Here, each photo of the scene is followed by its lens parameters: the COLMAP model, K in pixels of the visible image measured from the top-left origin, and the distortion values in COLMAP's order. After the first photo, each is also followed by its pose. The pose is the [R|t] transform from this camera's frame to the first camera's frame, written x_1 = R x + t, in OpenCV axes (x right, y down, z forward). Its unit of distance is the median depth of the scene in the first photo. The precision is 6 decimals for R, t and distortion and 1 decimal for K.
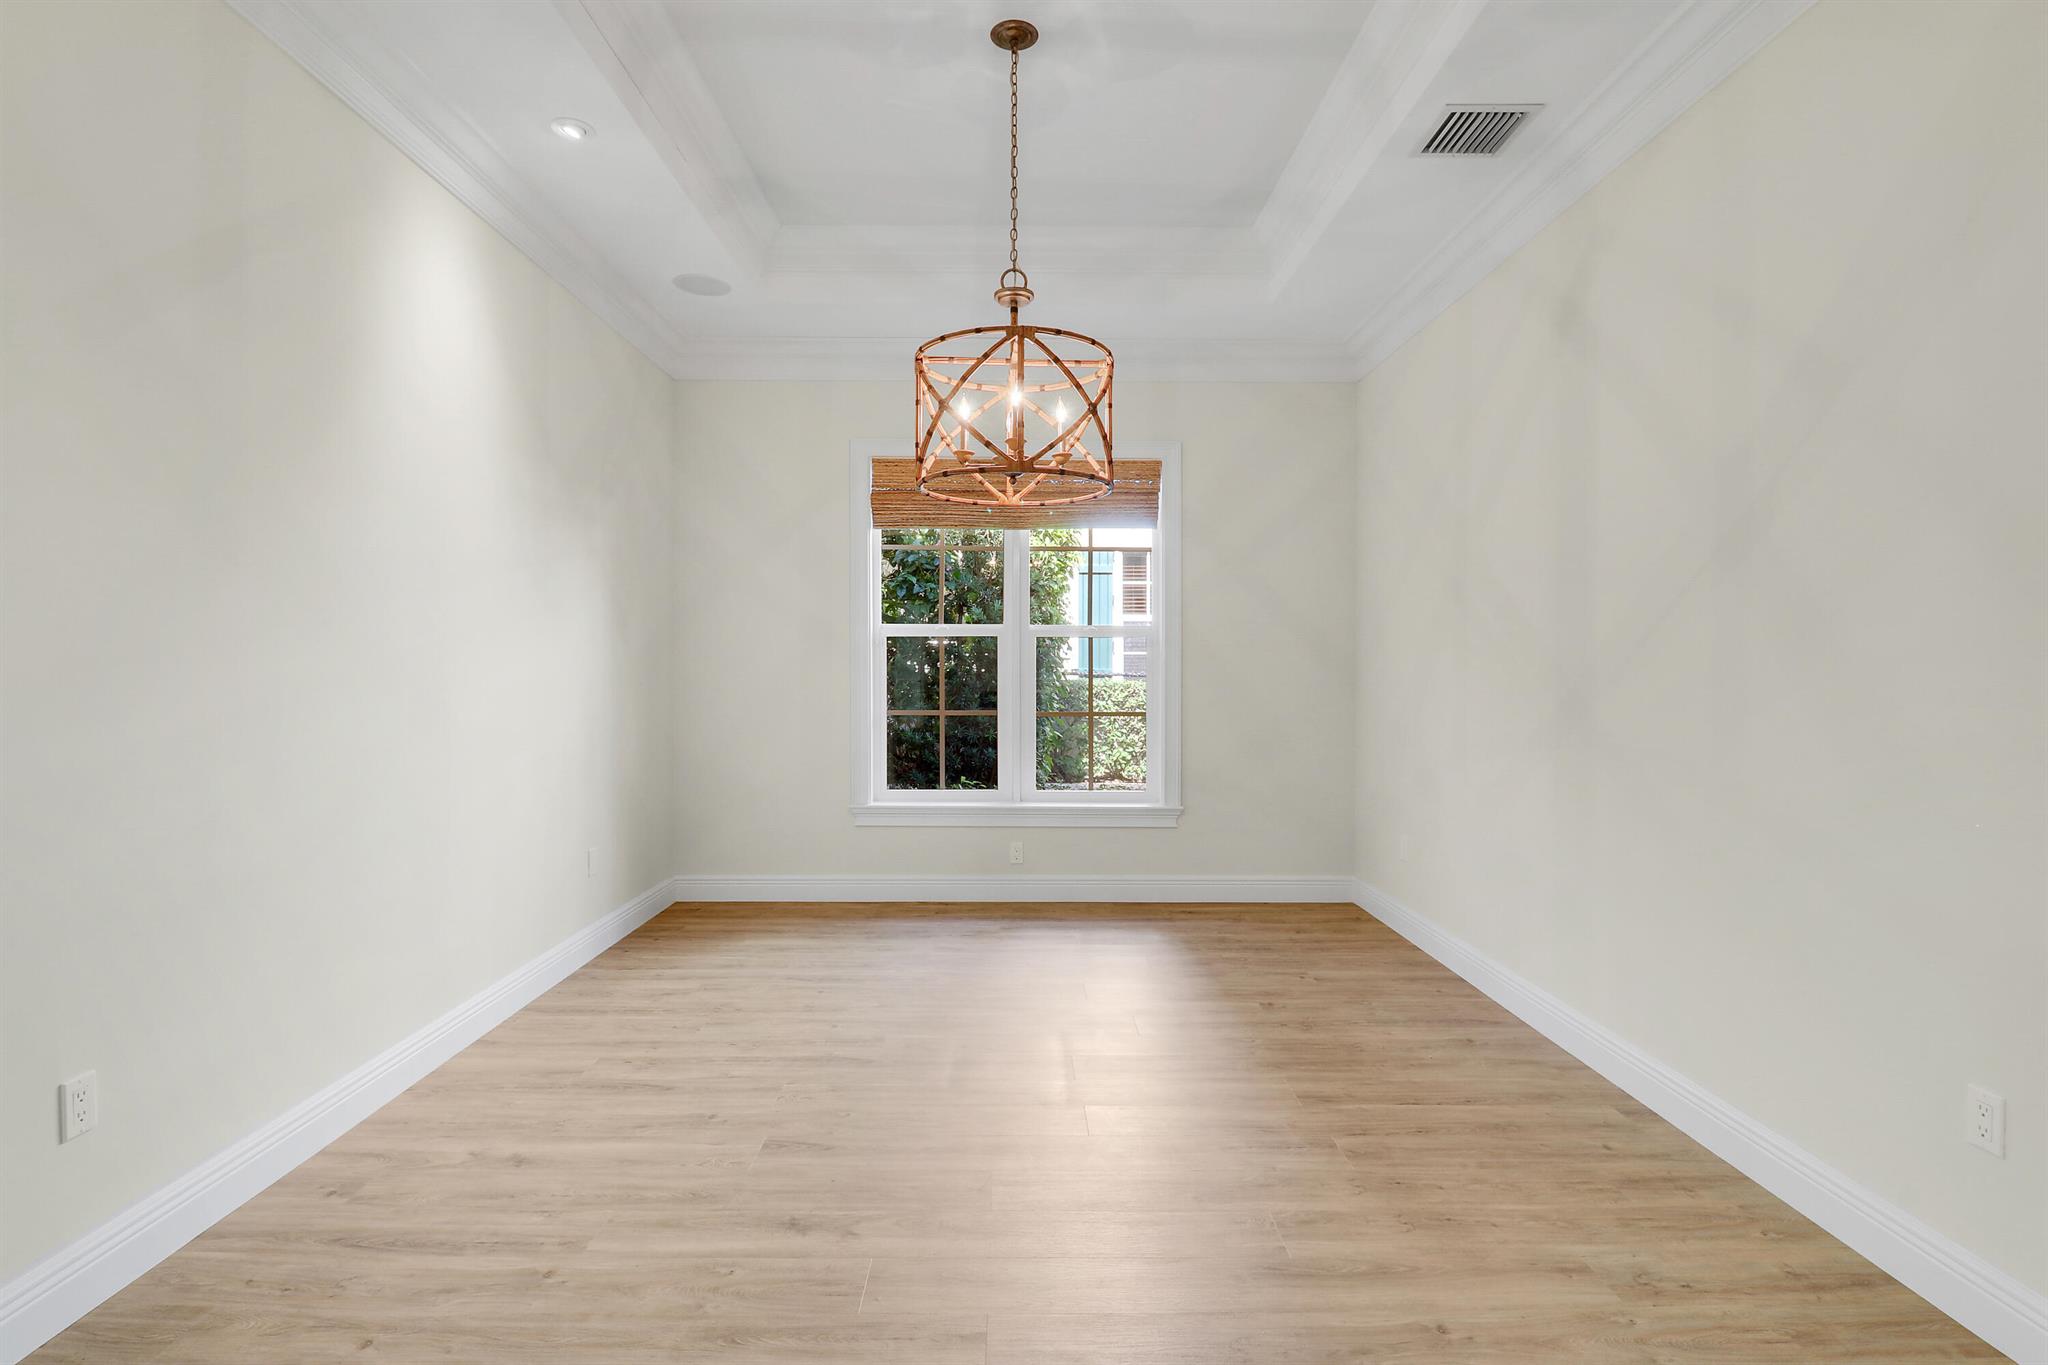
lens RADIAL K [[958.8, 0, 1024.7], [0, 958.8, 673.6], [0, 0, 1]] dist [0.006974, -0.012918]
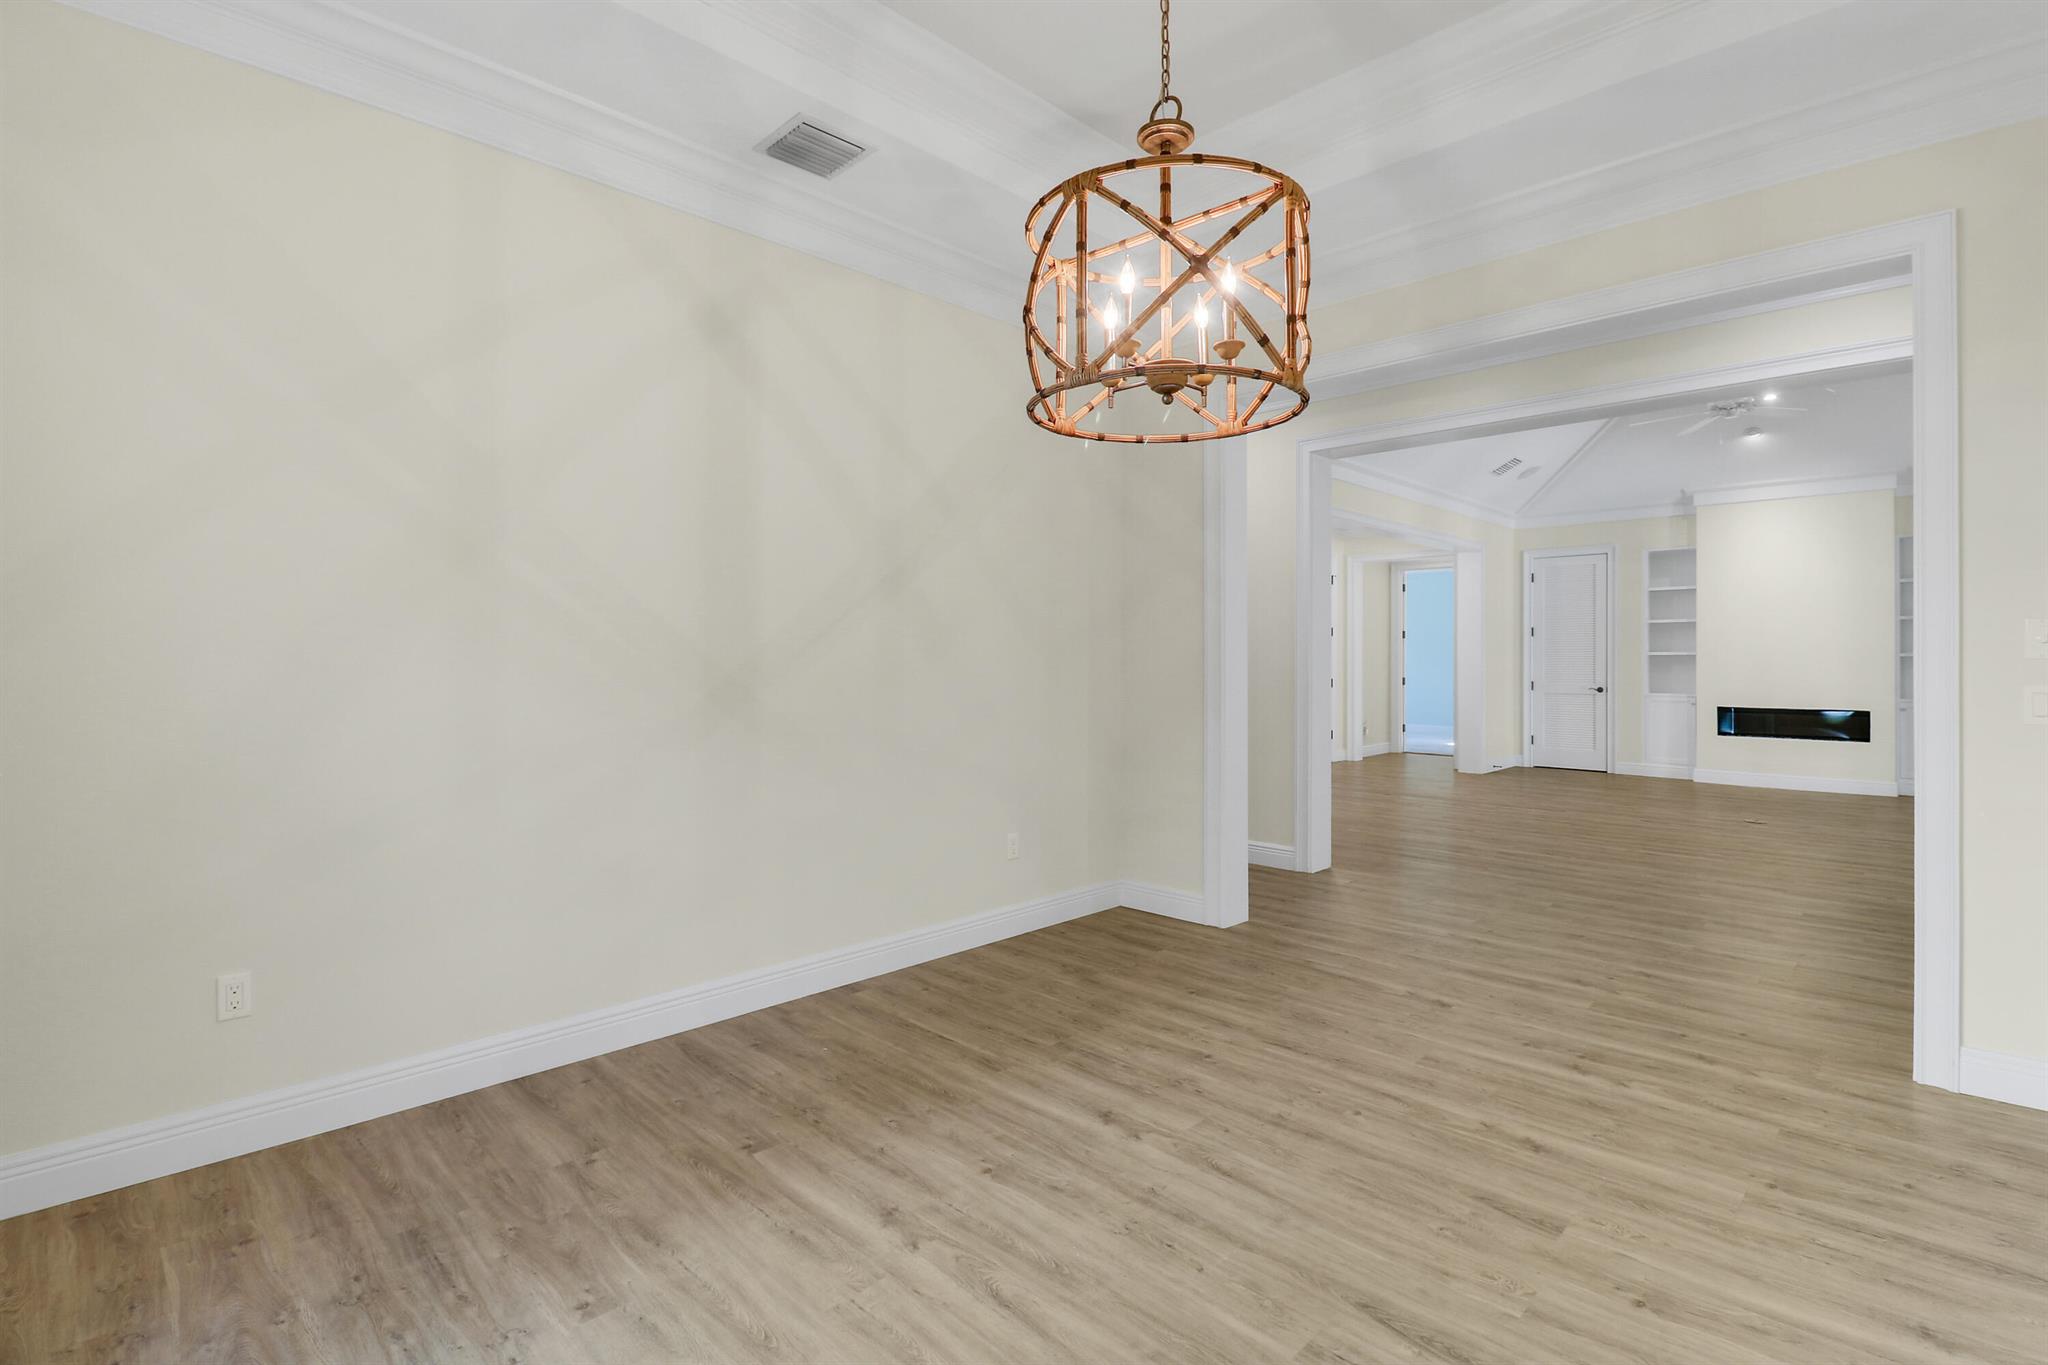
lens RADIAL K [[958.8, 0, 1024.7], [0, 958.8, 673.6], [0, 0, 1]] dist [0.006974, -0.012918]
pose [[-0.699037, -0.007837, 0.715043, -0.513001], [0.007253, 0.999811, 0.018049, -0.010317], [-0.715049, 0.017803, -0.698848, 1.820028]]
